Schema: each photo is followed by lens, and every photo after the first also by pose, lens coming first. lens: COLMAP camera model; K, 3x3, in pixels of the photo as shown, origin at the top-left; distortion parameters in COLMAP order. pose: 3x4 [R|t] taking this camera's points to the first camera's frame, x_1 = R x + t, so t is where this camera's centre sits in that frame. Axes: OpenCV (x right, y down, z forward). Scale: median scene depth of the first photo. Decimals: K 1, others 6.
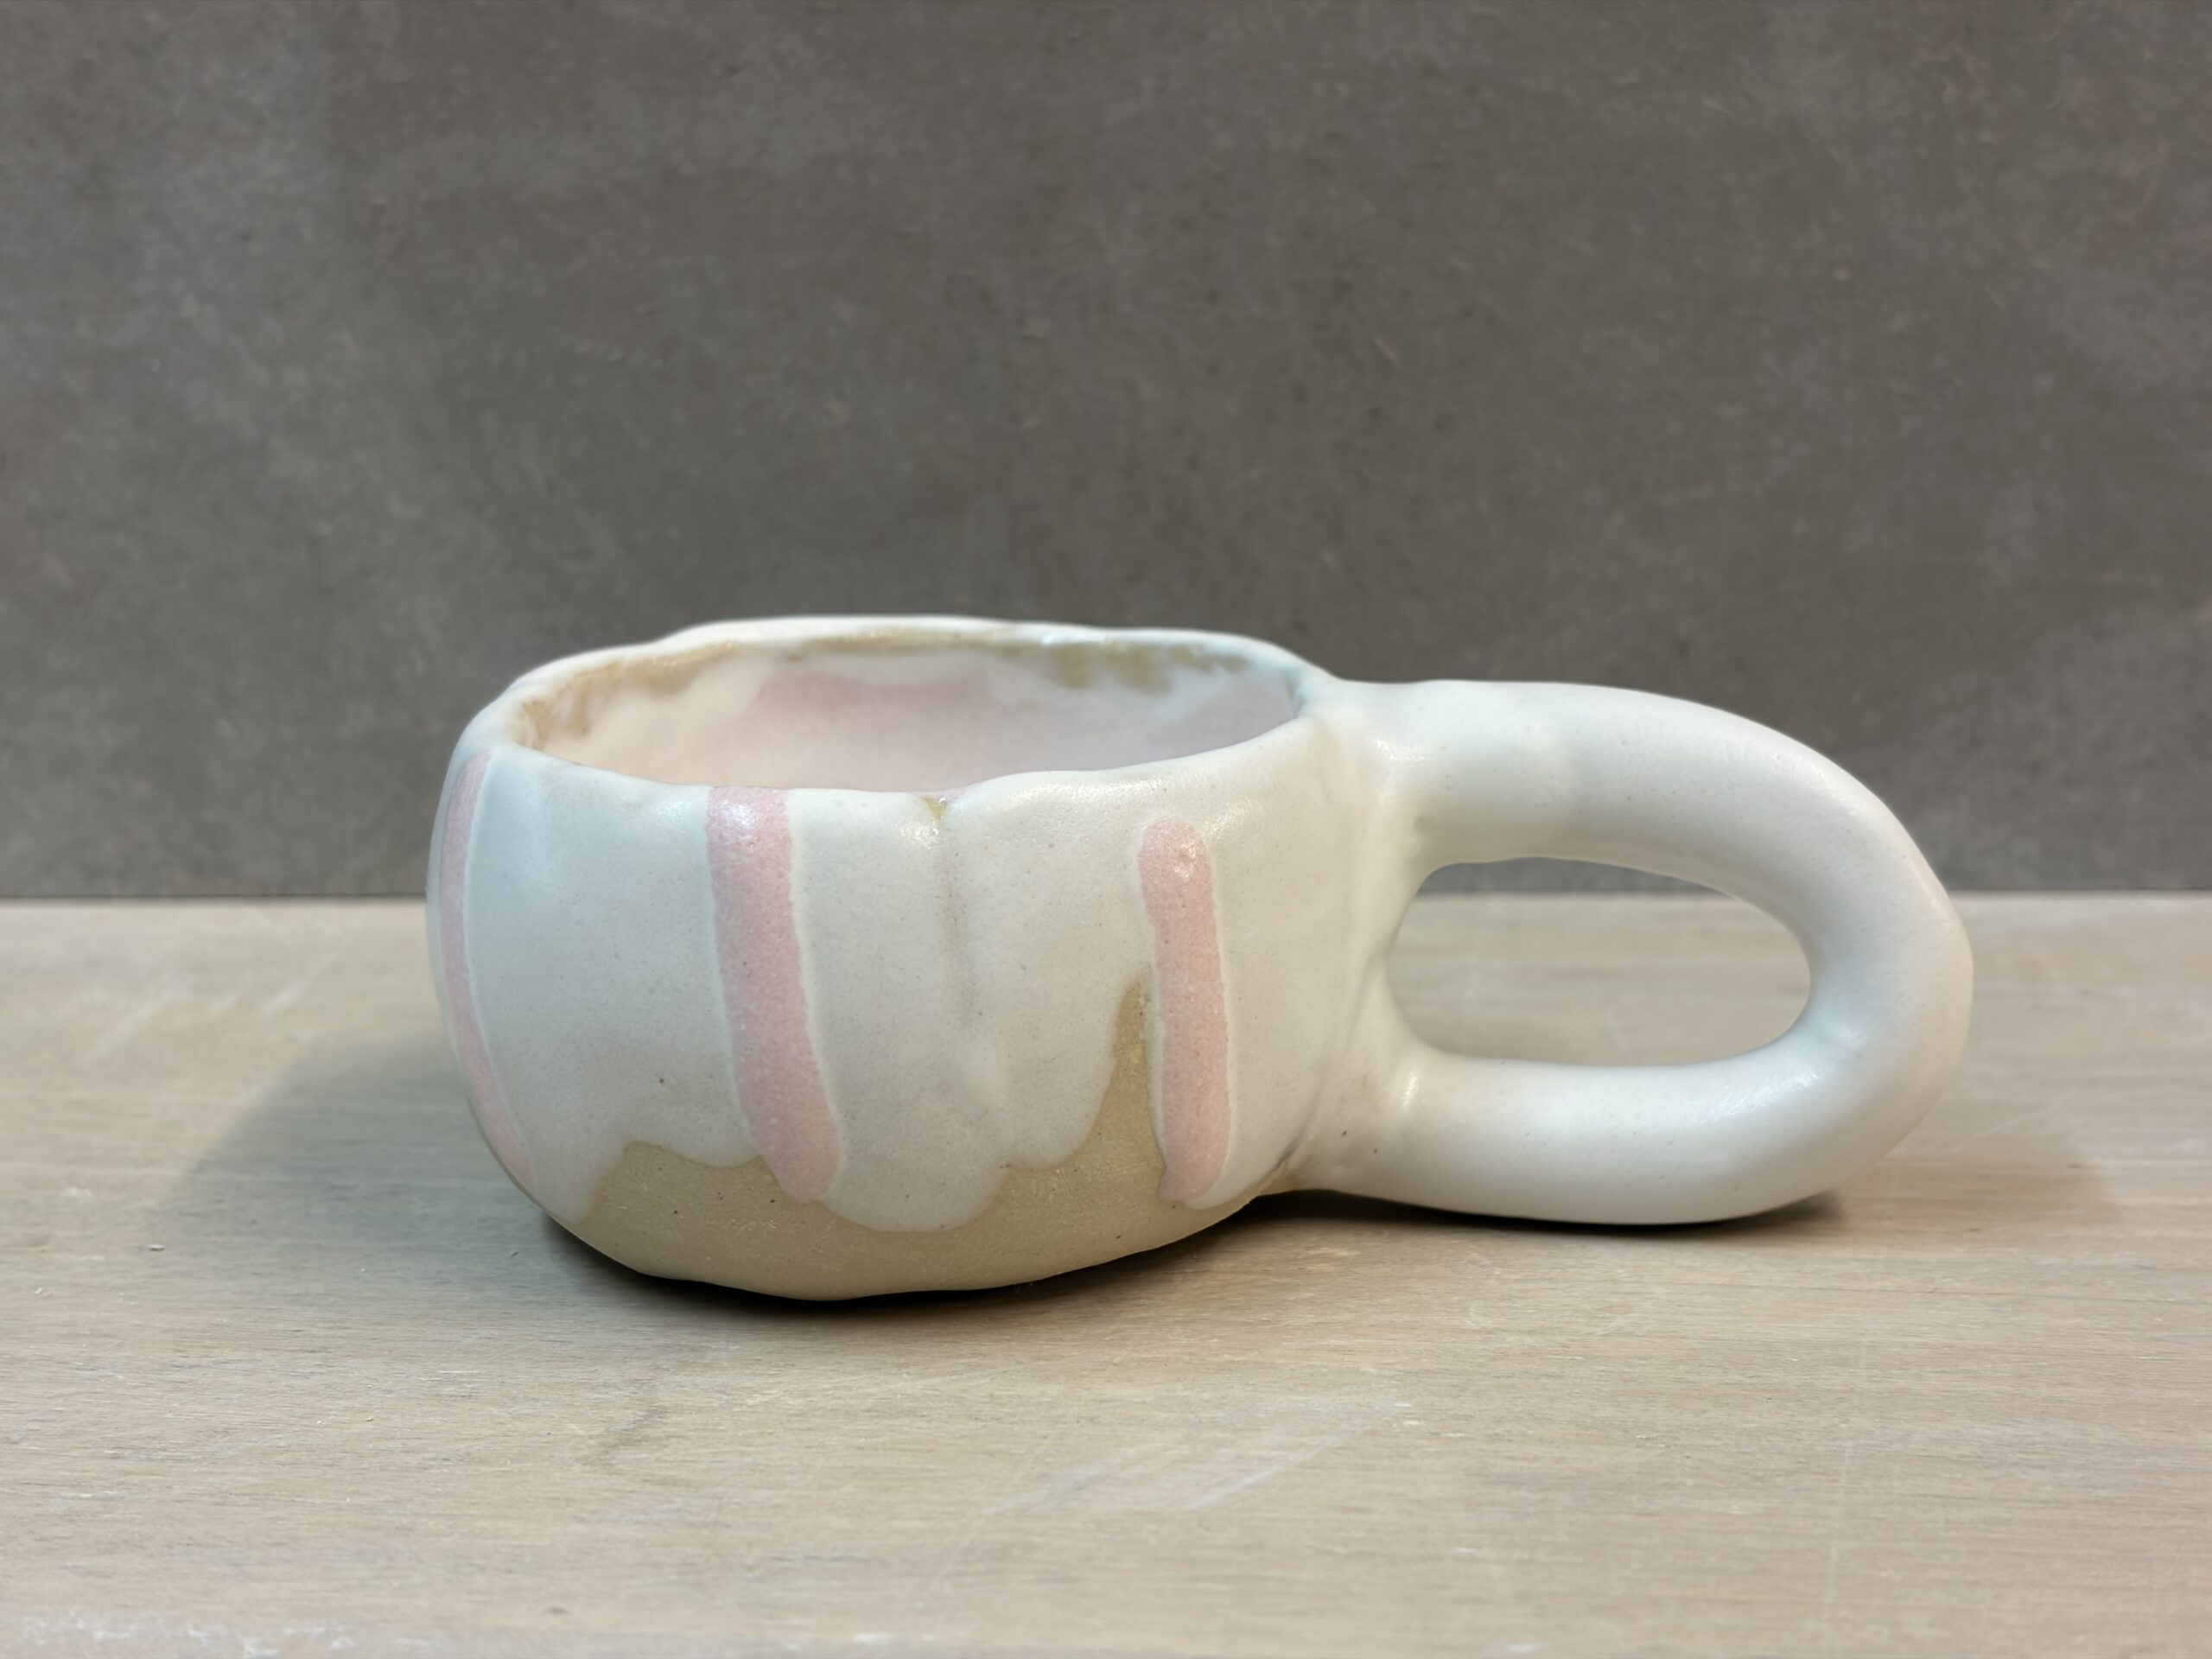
lens RADIAL K [[3429.4, 0, 1106.0], [0, 3429.4, 829.5], [0, 0, 1]] dist [0.220052, -1.032542]
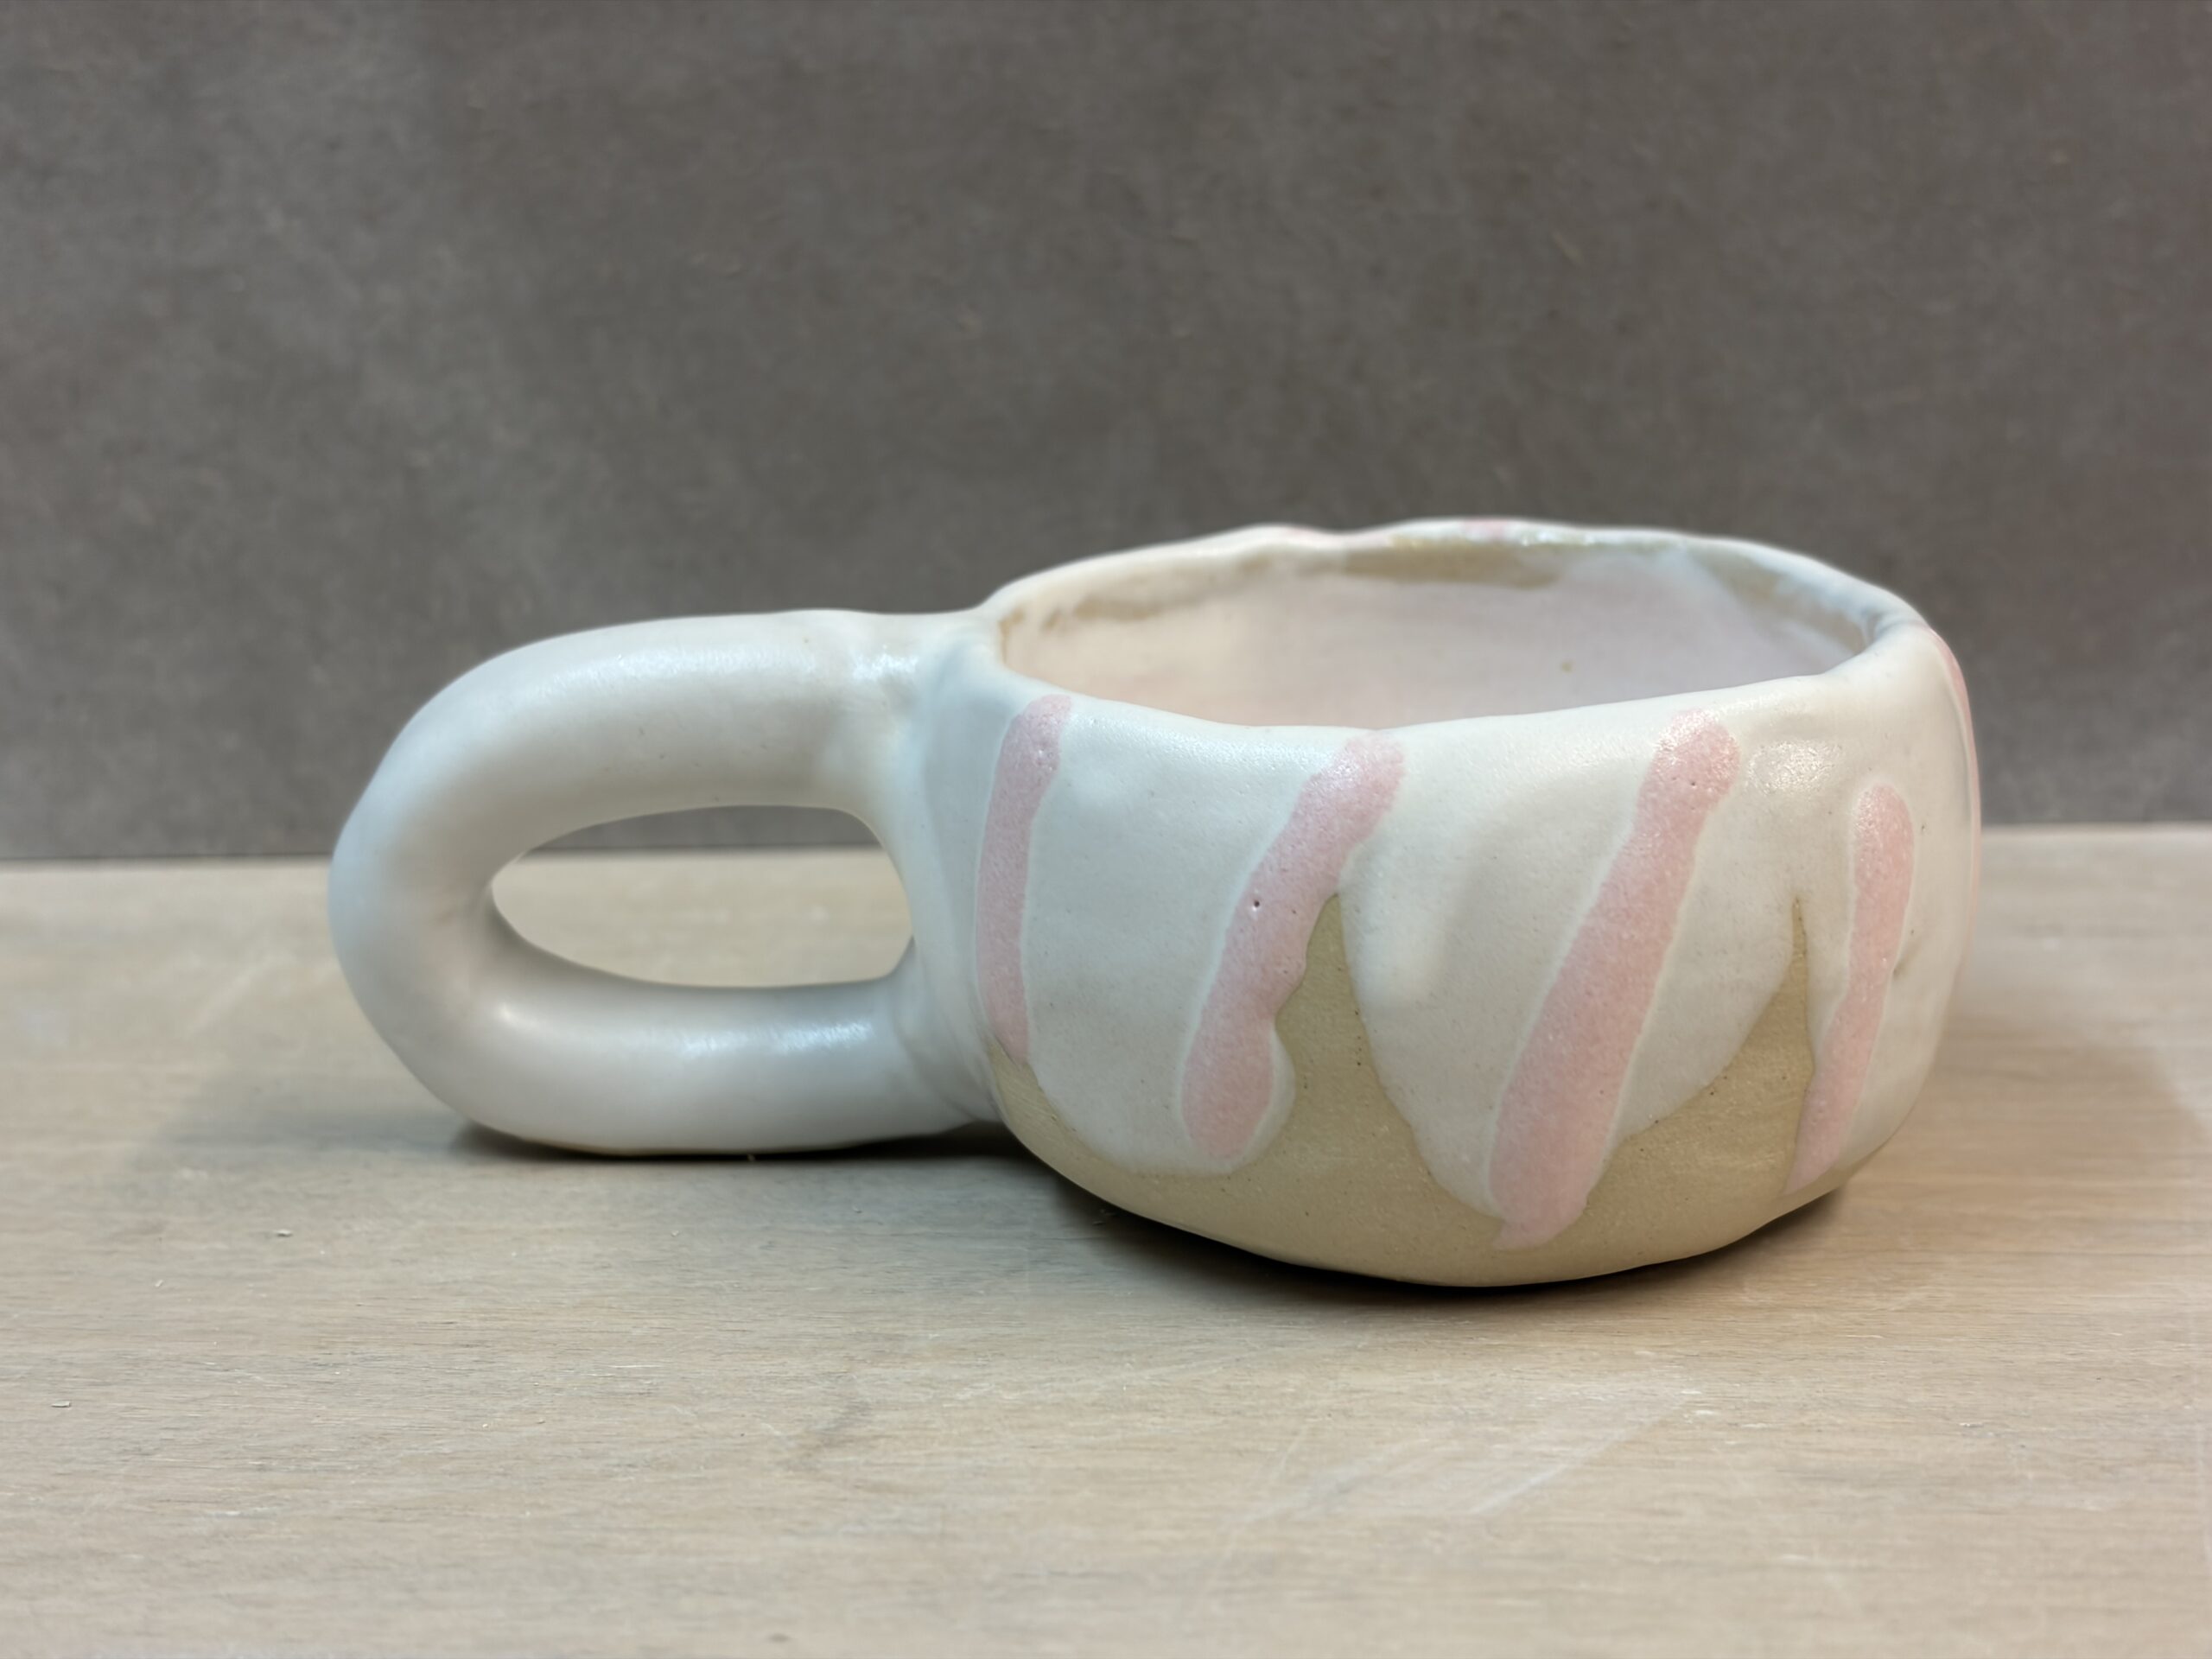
lens RADIAL K [[3429.4, 0, 1106.0], [0, 3429.4, 829.5], [0, 0, 1]] dist [0.220052, -1.032542]
pose [[0.999896, -0.014206, -0.002520, -0.058322], [0.014229, 0.999854, 0.009498, 0.009453], [0.002385, -0.009533, 0.999952, 0.097493]]
